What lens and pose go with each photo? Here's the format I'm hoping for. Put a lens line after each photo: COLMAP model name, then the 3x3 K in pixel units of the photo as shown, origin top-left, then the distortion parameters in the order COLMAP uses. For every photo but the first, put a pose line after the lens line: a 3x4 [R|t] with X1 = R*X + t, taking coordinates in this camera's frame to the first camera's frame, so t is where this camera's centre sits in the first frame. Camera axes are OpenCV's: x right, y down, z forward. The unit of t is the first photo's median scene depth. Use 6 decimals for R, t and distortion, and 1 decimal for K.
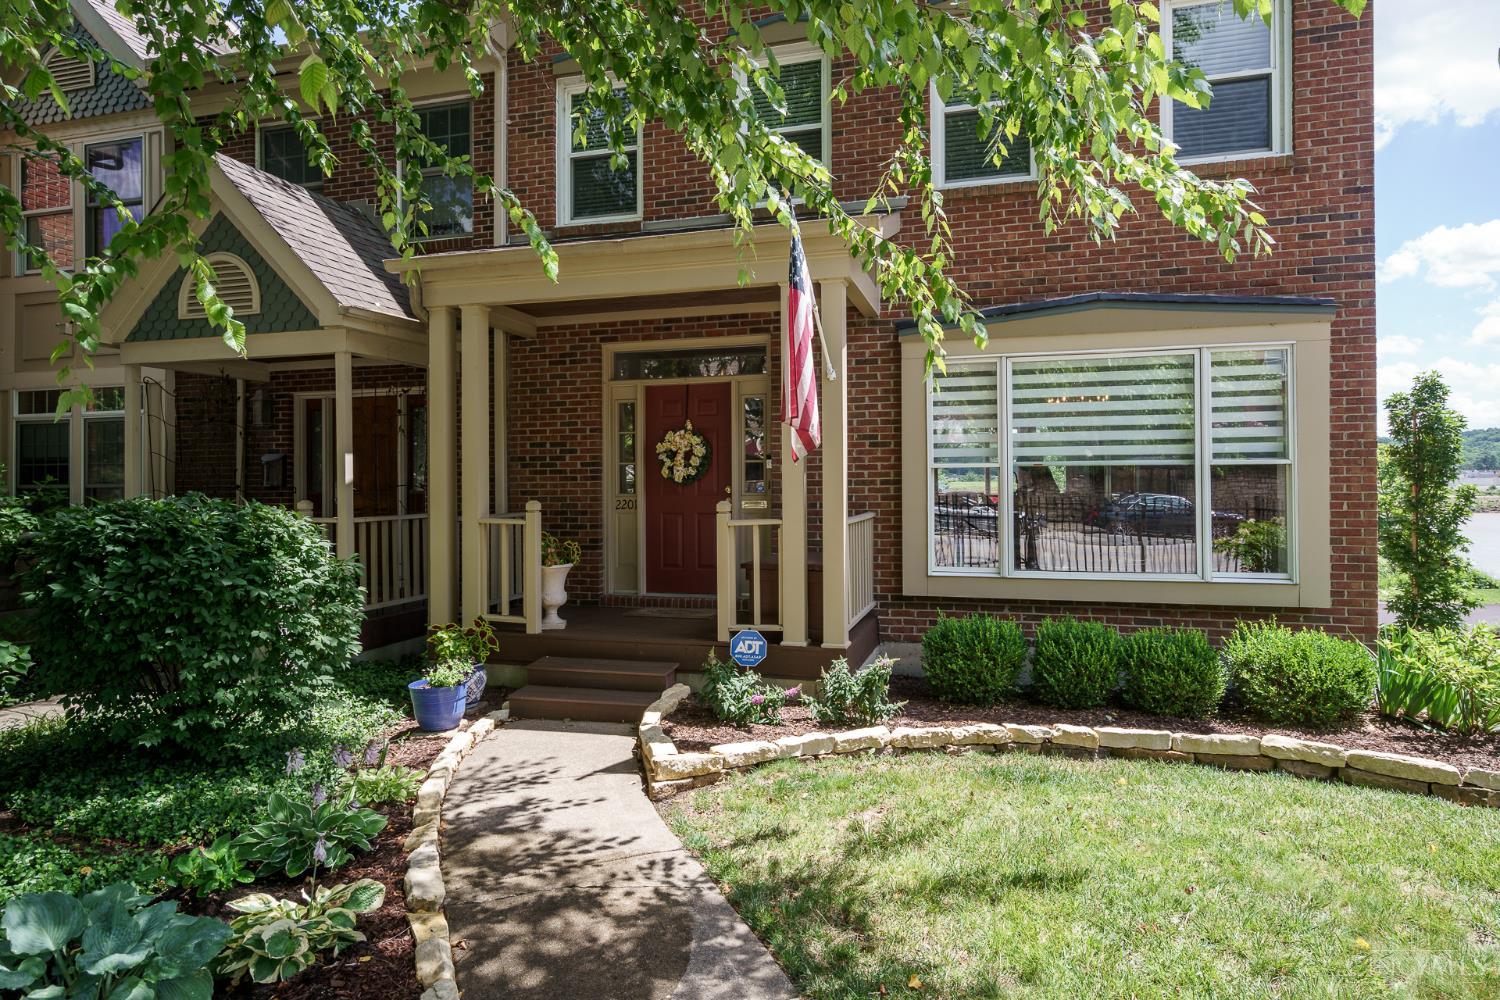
lens RADIAL K [[908.9, 0, 768.7], [0, 908.9, 475.0], [0, 0, 1]] dist [0.009663, -0.000382]
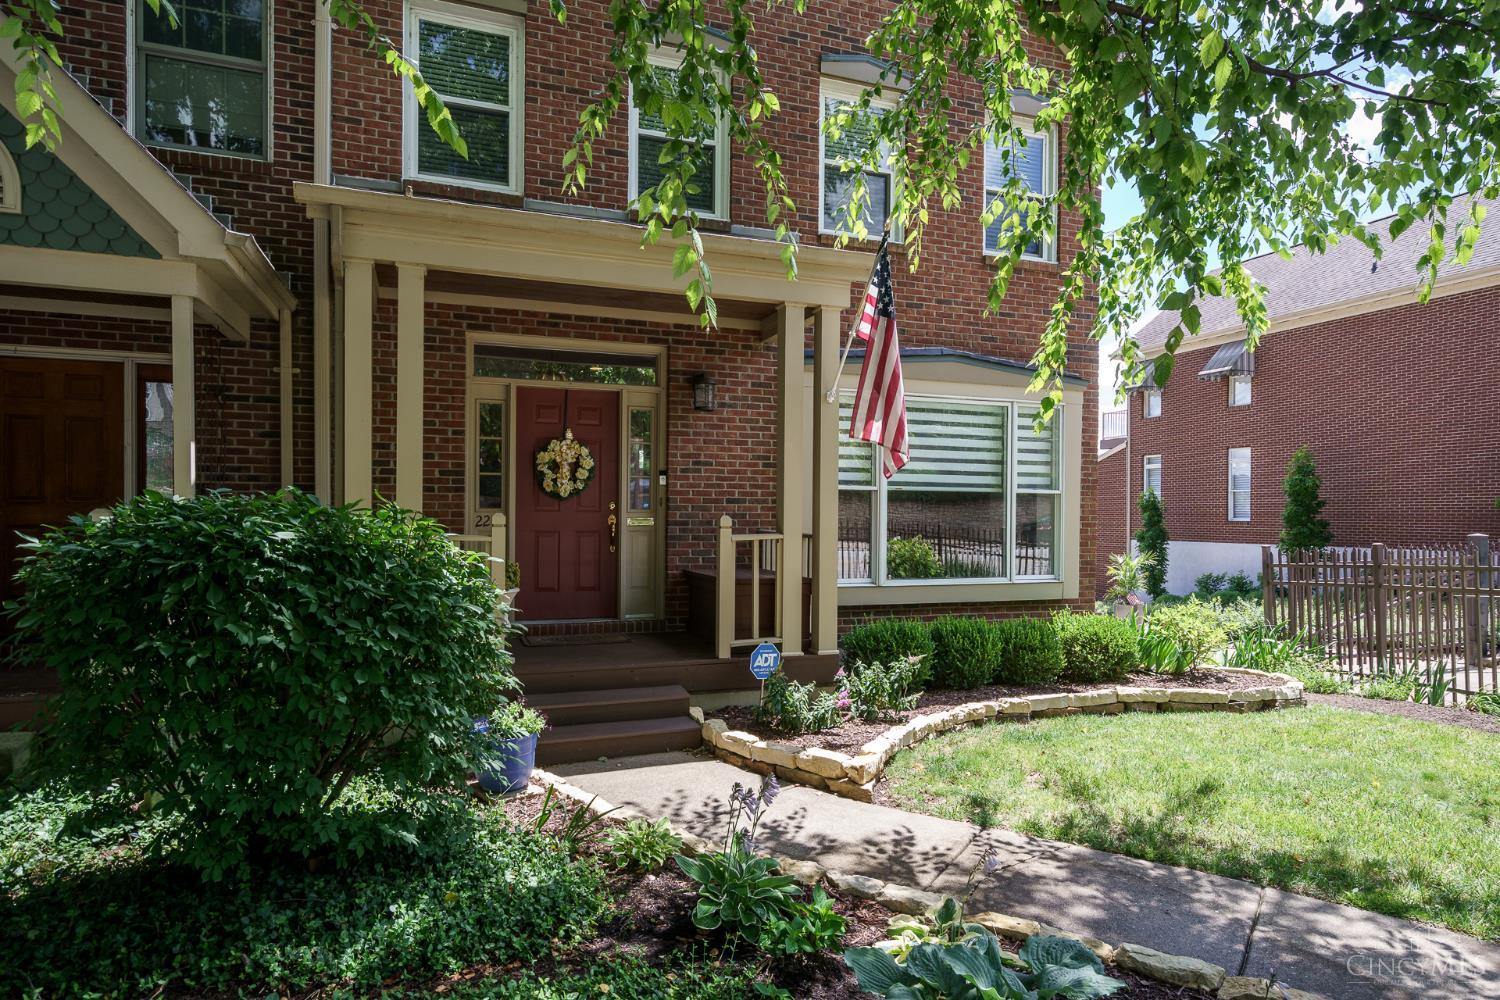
lens RADIAL K [[908.9, 0, 826.0], [0, 908.9, 528.6], [0, 0, 1]] dist [0.009663, -0.000382]
pose [[0.789338, 0.001937, 0.613956, -0.578037], [-0.023435, 0.999361, 0.026977, 0.012074], [-0.613512, -0.035682, 0.788879, 0.155460]]
